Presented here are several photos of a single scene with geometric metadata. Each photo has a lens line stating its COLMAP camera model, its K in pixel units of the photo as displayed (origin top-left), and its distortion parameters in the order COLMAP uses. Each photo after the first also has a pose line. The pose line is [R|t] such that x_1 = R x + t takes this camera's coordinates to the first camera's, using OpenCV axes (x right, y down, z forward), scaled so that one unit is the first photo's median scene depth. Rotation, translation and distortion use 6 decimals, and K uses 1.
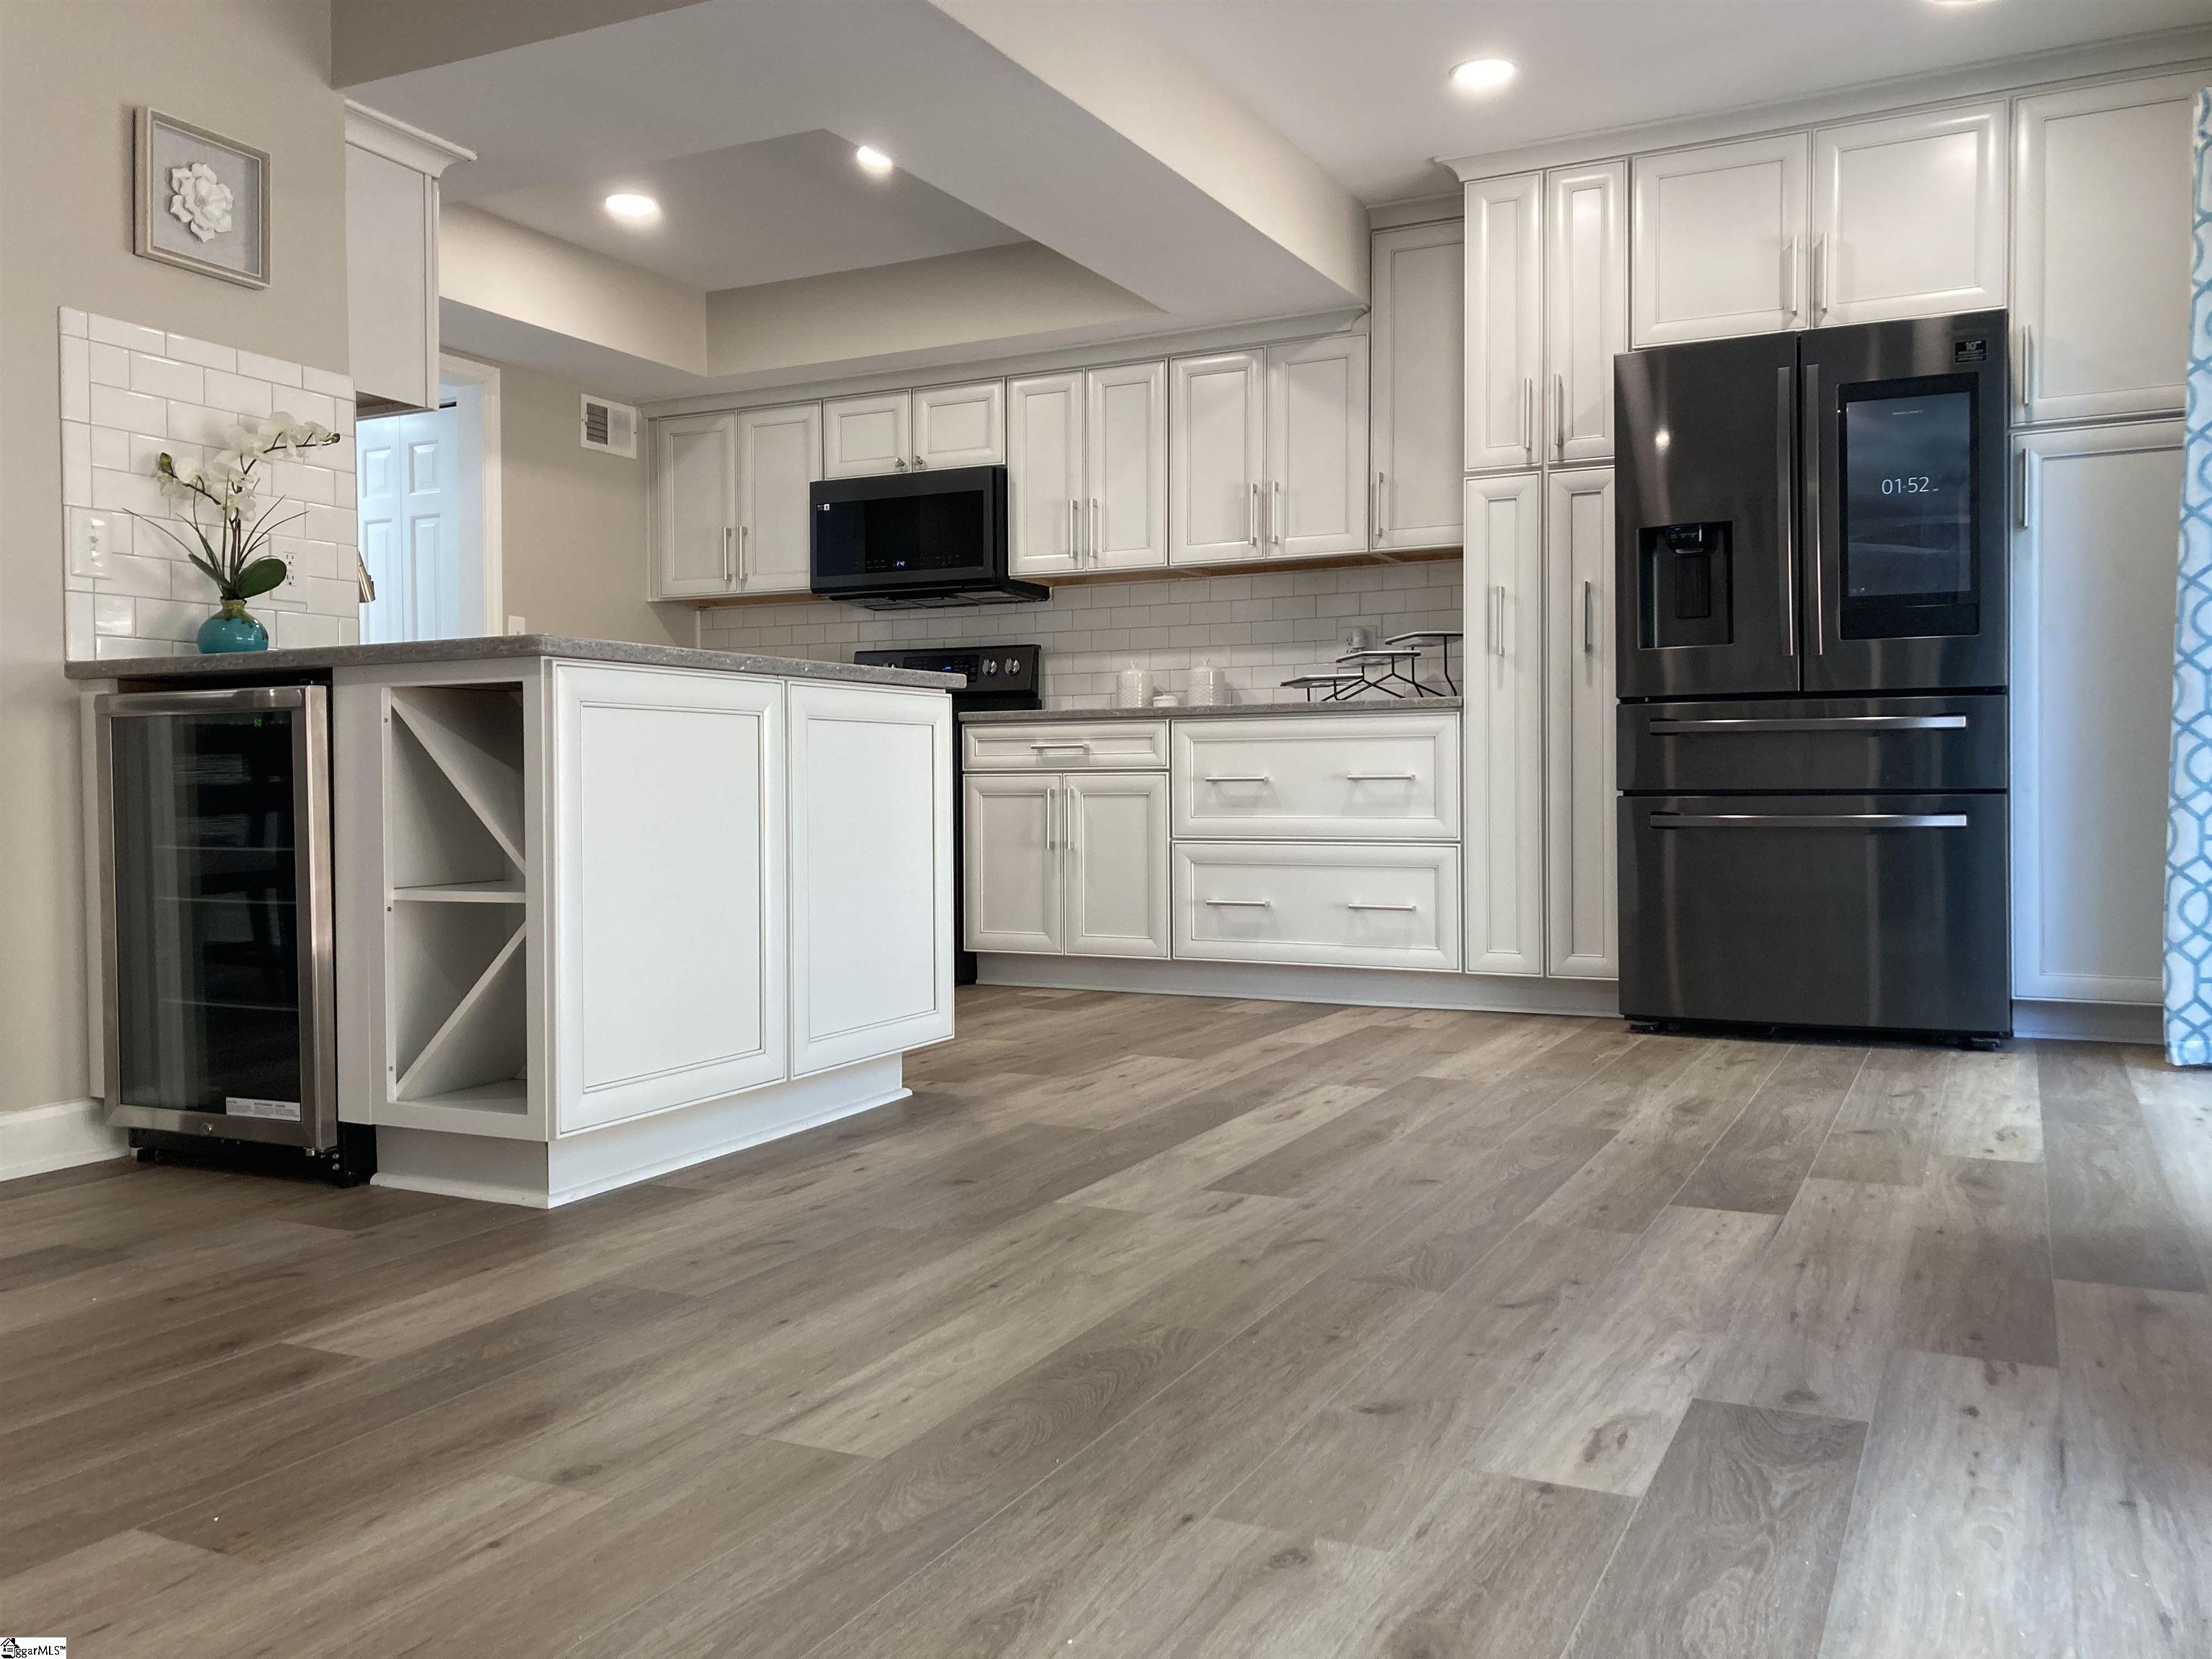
lens RADIAL K [[1826.4, 0, 1097.9], [0, 1826.4, 816.0], [0, 0, 1]] dist [0.025926, -0.011541]
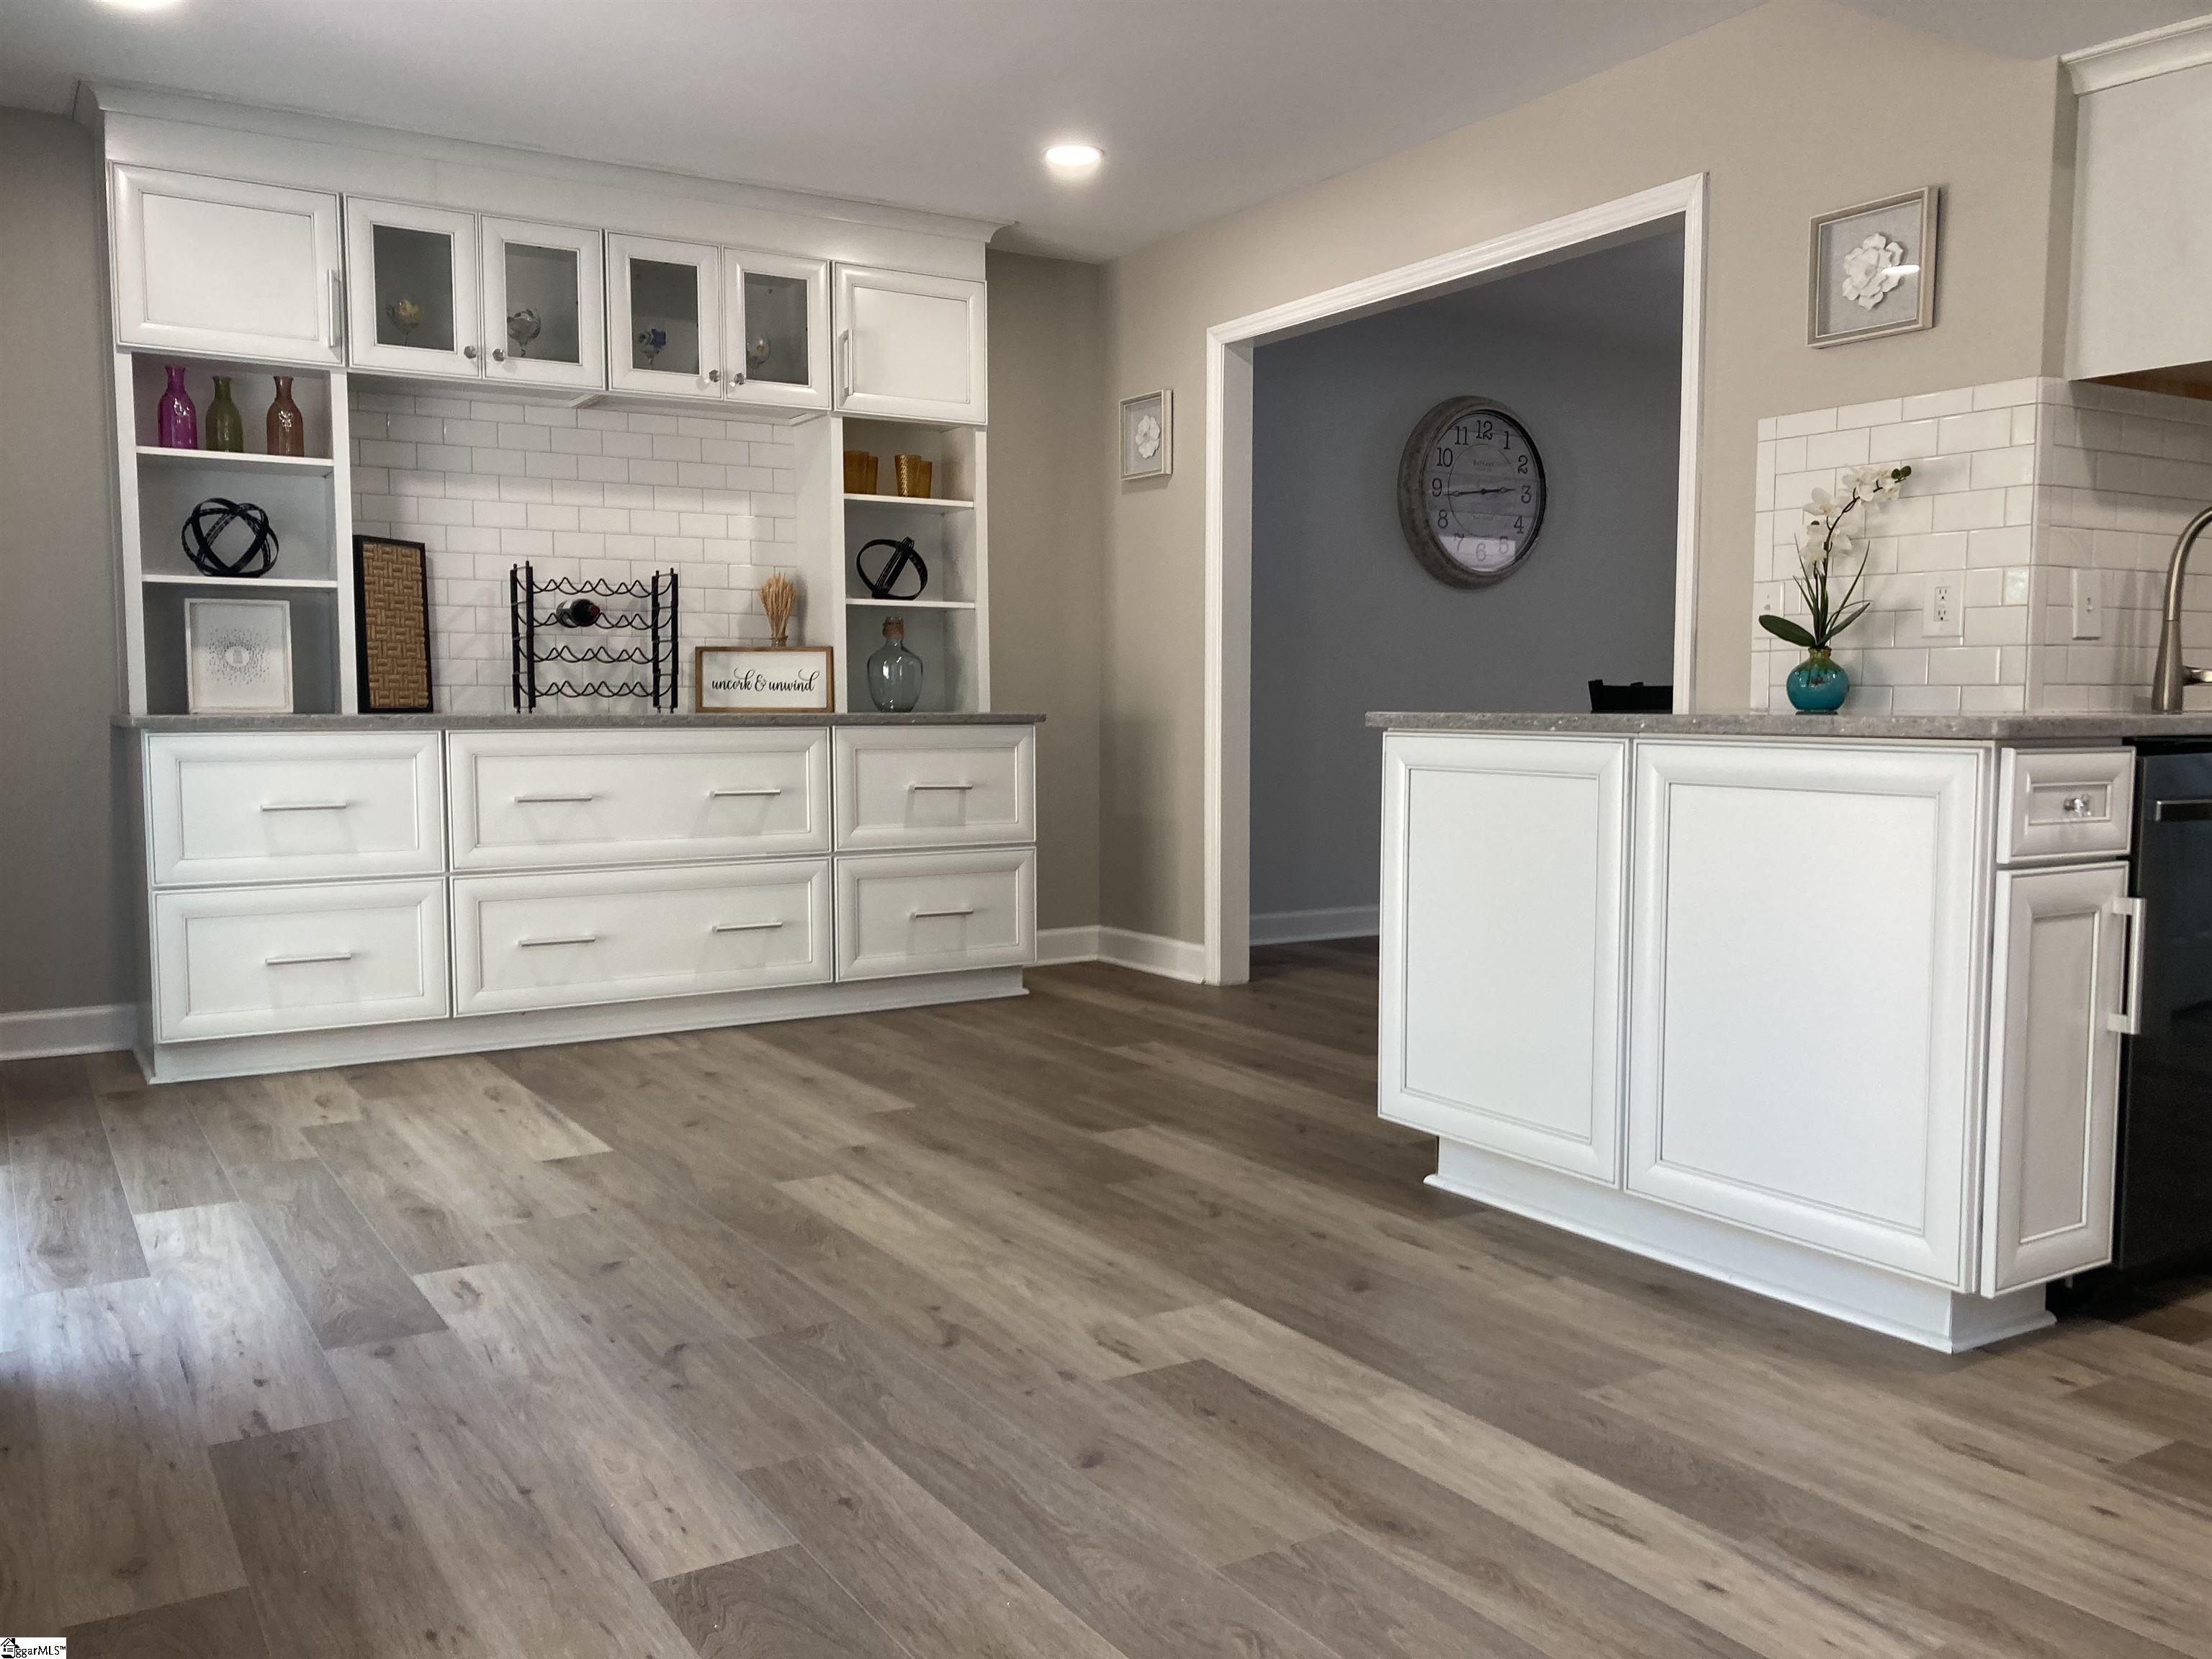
lens RADIAL K [[1826.4, 0, 1118.2], [0, 1826.4, 850.3], [0, 0, 1]] dist [0.025926, -0.011541]
pose [[-0.521878, 0.084959, -0.848779, 1.156110], [-0.007412, 0.994539, 0.104106, -0.181622], [0.852988, 0.060622, -0.518398, 2.038405]]
